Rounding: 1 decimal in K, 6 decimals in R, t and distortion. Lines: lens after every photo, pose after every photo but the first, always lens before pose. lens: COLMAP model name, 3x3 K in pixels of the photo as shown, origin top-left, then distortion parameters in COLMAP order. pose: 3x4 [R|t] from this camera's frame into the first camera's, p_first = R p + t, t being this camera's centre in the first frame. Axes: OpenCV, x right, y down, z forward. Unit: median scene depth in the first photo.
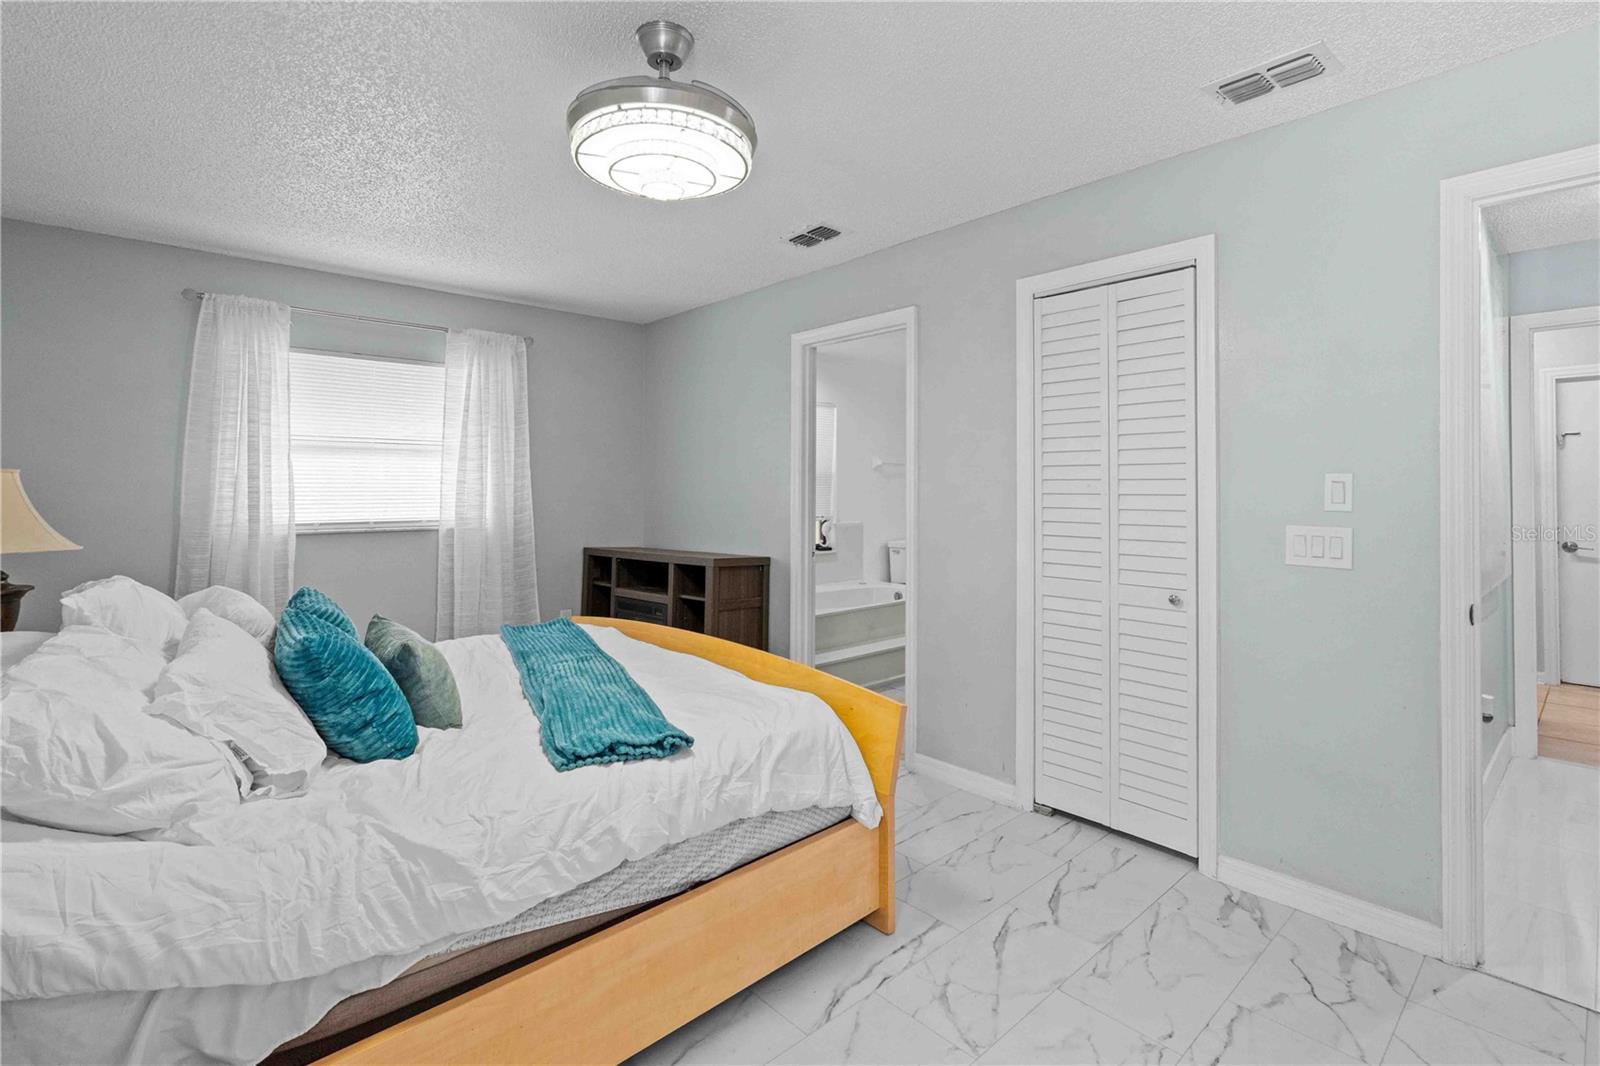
lens RADIAL K [[740.0, 0, 798.8], [0, 740.0, 491.3], [0, 0, 1]] dist [-0.002345, 0.000212]
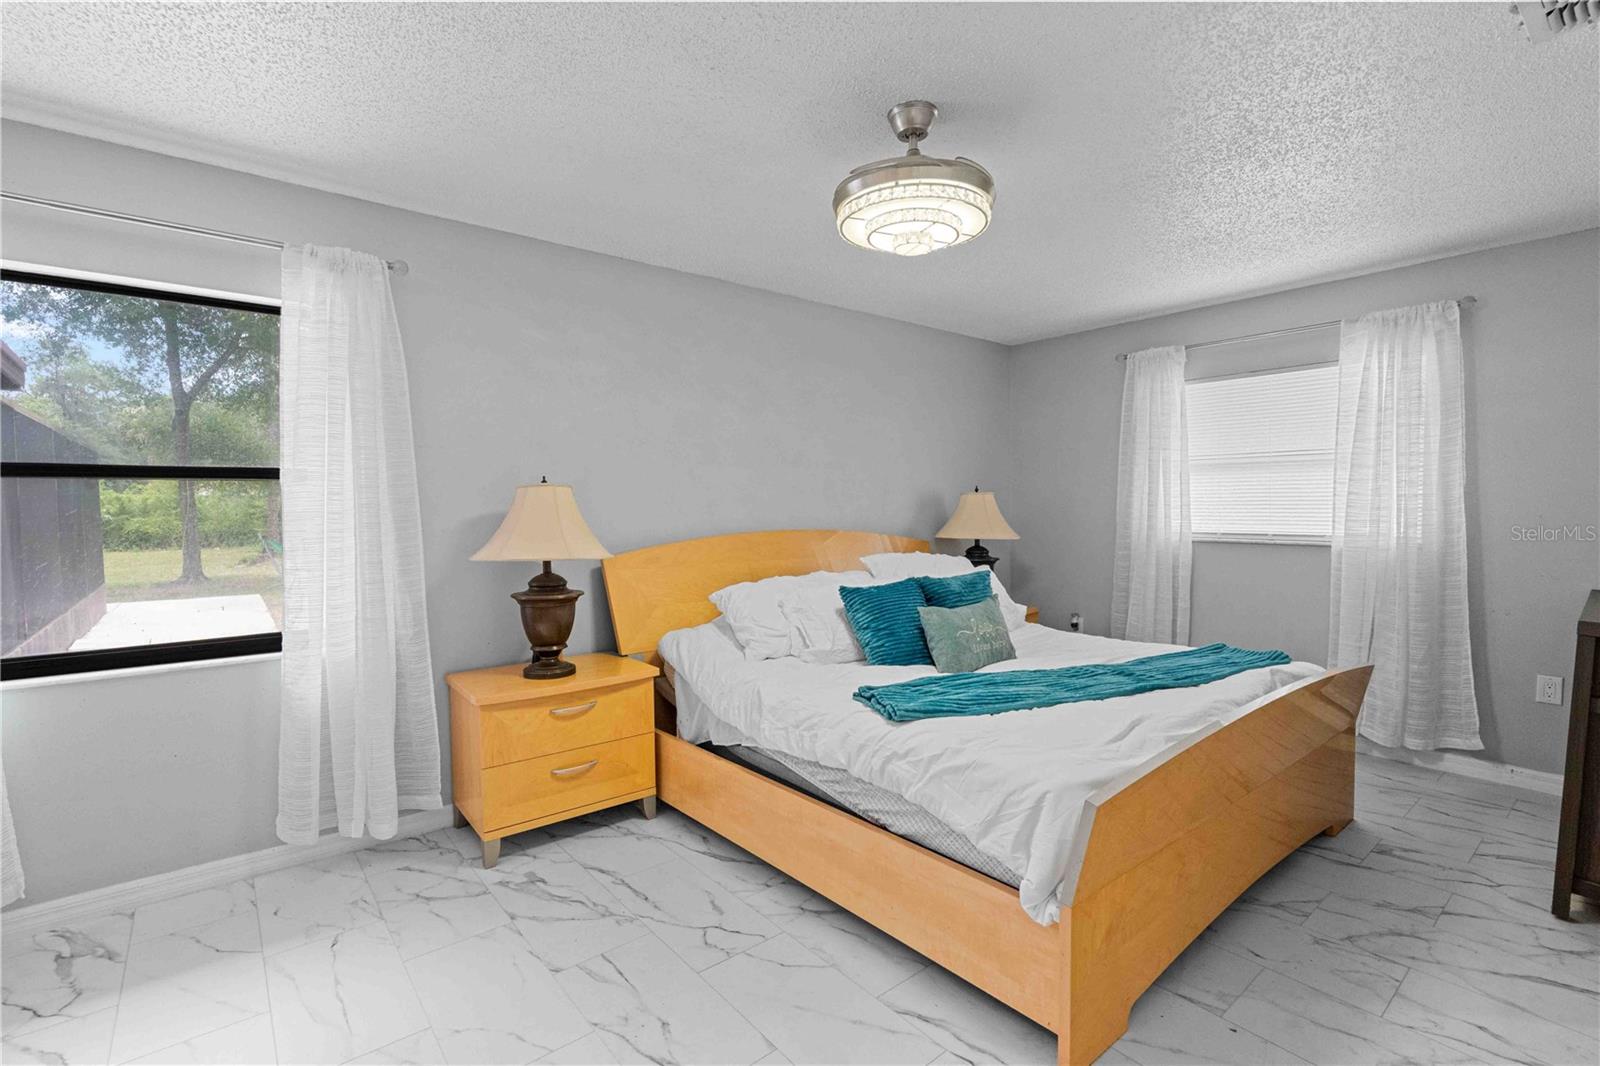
lens RADIAL K [[742.7, 0, 796.5], [0, 742.7, 545.0], [0, 0, 1]] dist [-0.000902, -0.000112]
pose [[-0.061549, 0.052368, -0.996729, 0.871212], [0.003039, 0.998628, 0.052280, -0.000337], [0.998099, 0.000189, -0.061624, 0.756733]]
